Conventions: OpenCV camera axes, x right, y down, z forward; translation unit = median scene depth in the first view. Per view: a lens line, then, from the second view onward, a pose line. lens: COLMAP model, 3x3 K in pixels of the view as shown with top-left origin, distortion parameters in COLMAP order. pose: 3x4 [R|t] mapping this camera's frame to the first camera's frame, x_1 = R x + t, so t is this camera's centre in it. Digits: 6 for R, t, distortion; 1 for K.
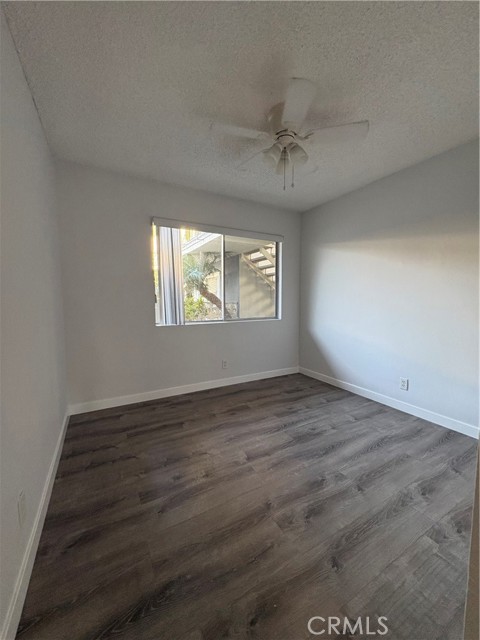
lens RADIAL K [[252.5, 0, 240.5], [0, 252.5, 320.3], [0, 0, 1]] dist [-0.002829, -0.000149]
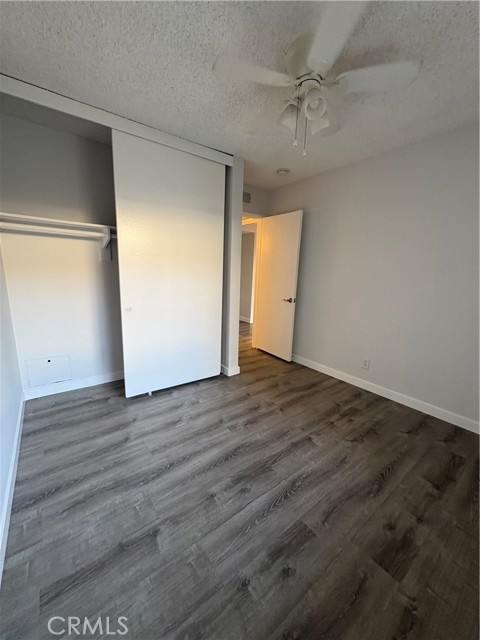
lens RADIAL K [[252.5, 0, 239.6], [0, 252.5, 320.7], [0, 0, 1]] dist [-0.002829, -0.000149]
pose [[-0.989730, 0.002249, -0.142932, 0.445051], [-0.038926, 0.957852, 0.284613, -0.212194], [0.137547, 0.287254, -0.947927, 1.700433]]
